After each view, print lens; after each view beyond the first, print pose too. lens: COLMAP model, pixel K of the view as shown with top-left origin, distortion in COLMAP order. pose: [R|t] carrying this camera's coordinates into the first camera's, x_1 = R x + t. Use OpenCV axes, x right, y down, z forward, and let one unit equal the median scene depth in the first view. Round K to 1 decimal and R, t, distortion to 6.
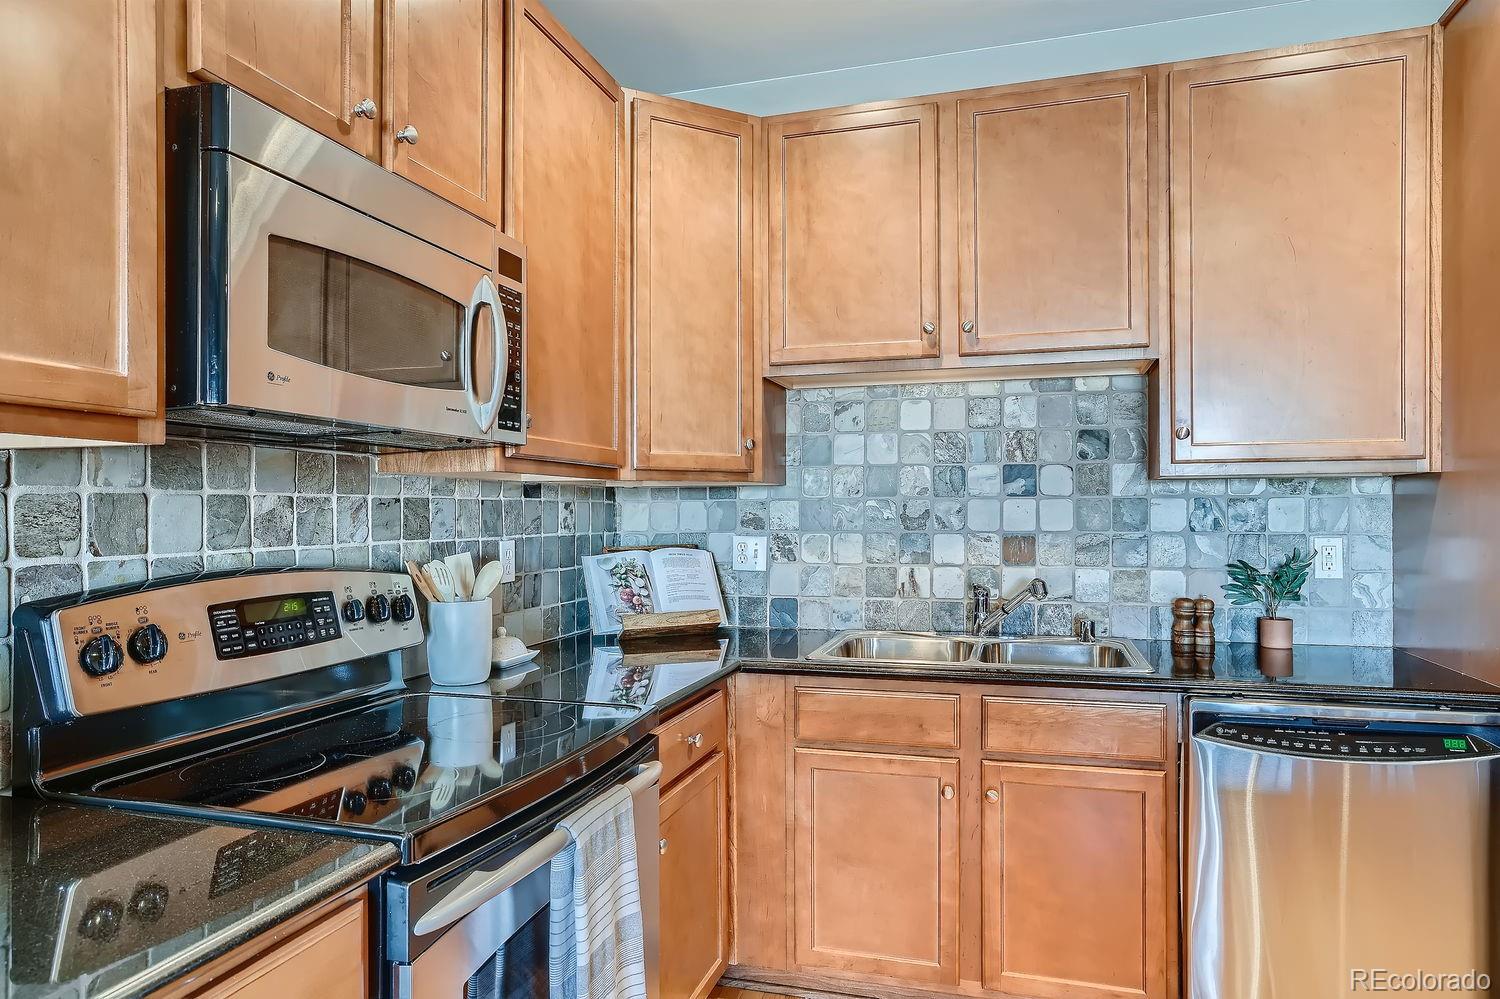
lens RADIAL K [[927.7, 0, 749.4], [0, 927.7, 510.5], [0, 0, 1]] dist [-0.048108, 0.050039]
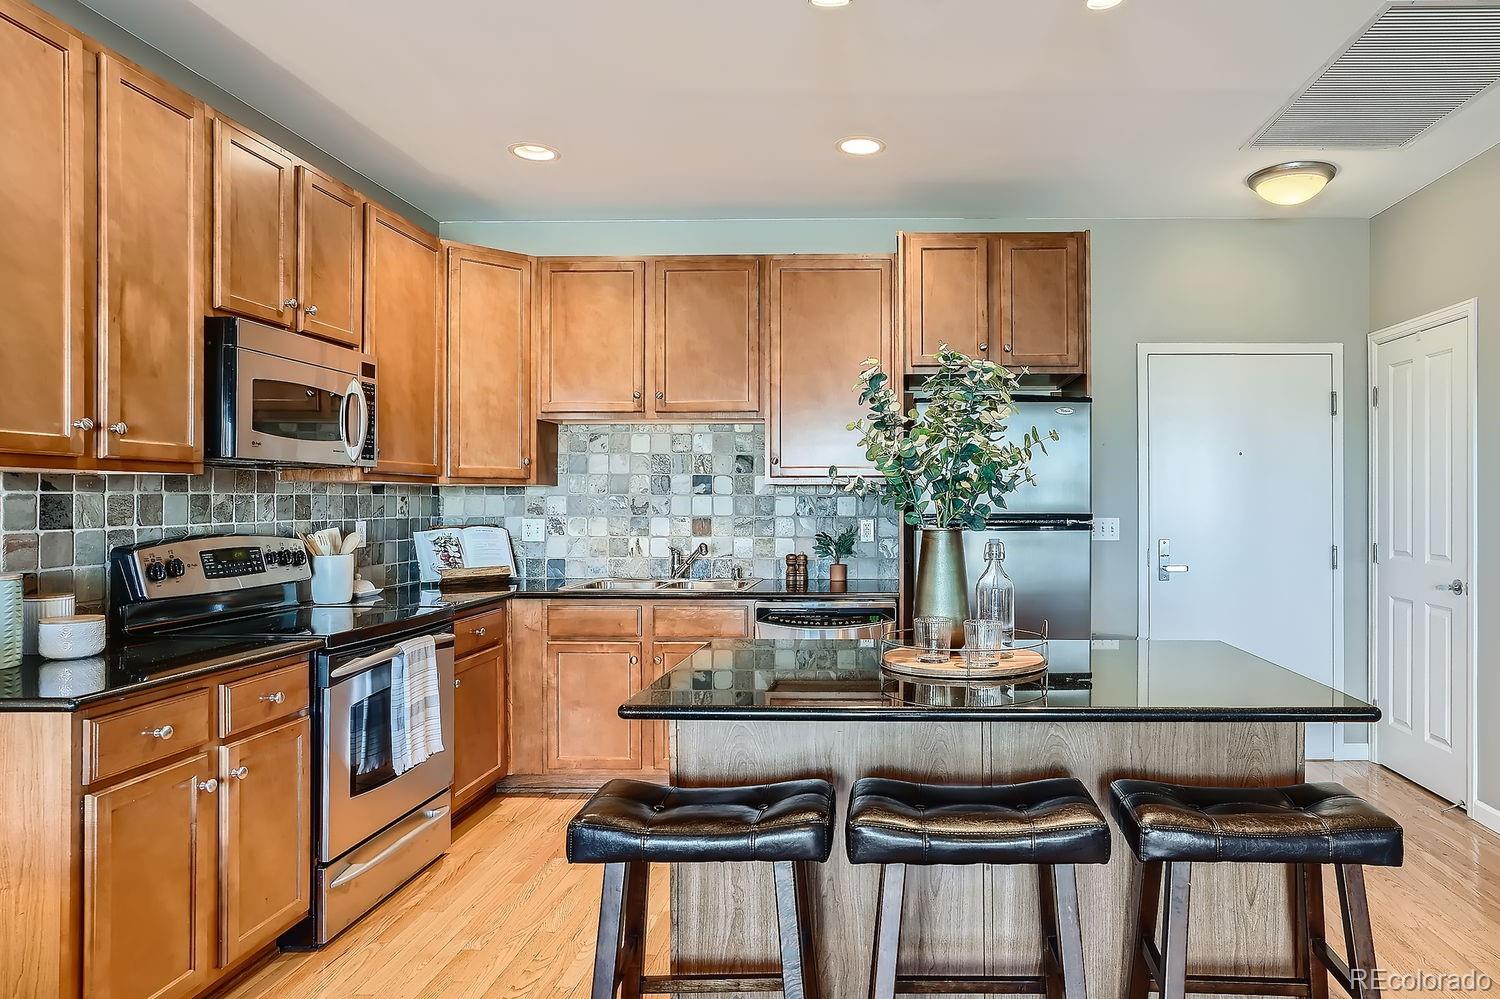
lens RADIAL K [[935.5, 0, 886.4], [0, 935.5, 499.4], [0, 0, 1]] dist [-0.028512, 0.024551]
pose [[0.960711, 0.005014, 0.277505, 0.159076], [-0.005234, 0.999986, 0.000054, -0.009275], [-0.277501, -0.001504, 0.960724, -0.769492]]
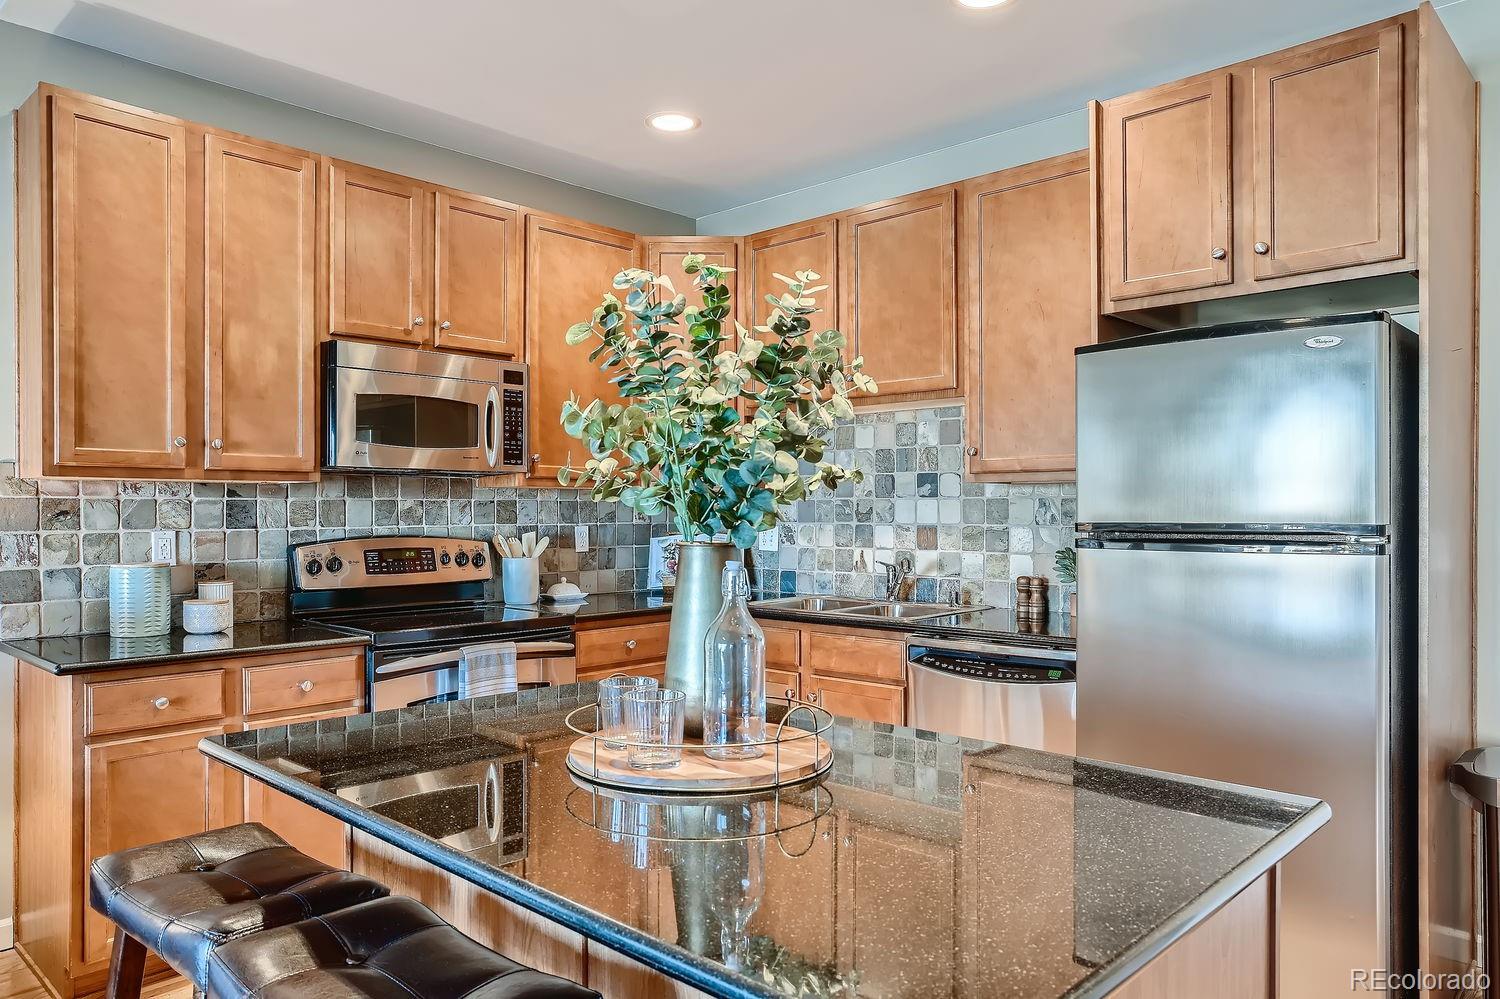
lens RADIAL K [[1028.4, 0, 746.5], [0, 1028.4, 509.3], [0, 0, 1]] dist [-0.041312, 0.057505]
pose [[0.893959, 0.002596, -0.448141, 0.790275], [-0.001087, 0.999993, 0.003625, -0.003344], [0.448148, -0.002753, 0.893955, -0.470646]]
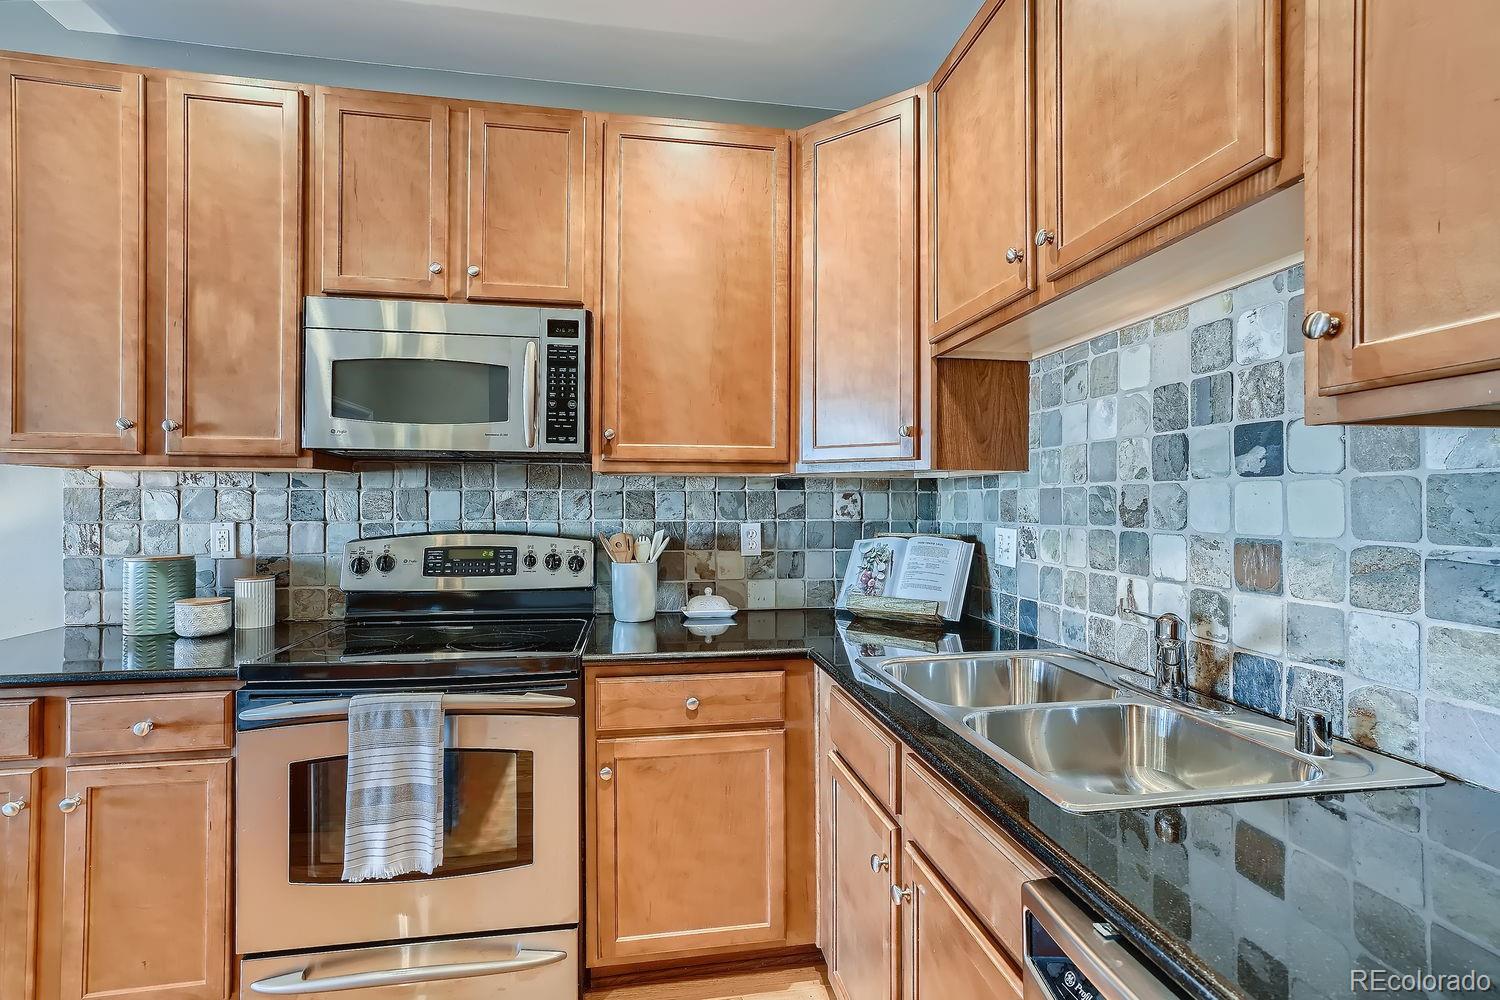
lens RADIAL K [[698.1, 0, 745.1], [0, 698.1, 499.5], [0, 0, 1]] dist [-0.021902, 0.018938]
pose [[0.441469, -0.000364, -0.897276, 0.601319], [-0.002586, 0.999995, -0.001679, 0.001244], [0.897273, 0.003062, 0.441466, 0.556087]]
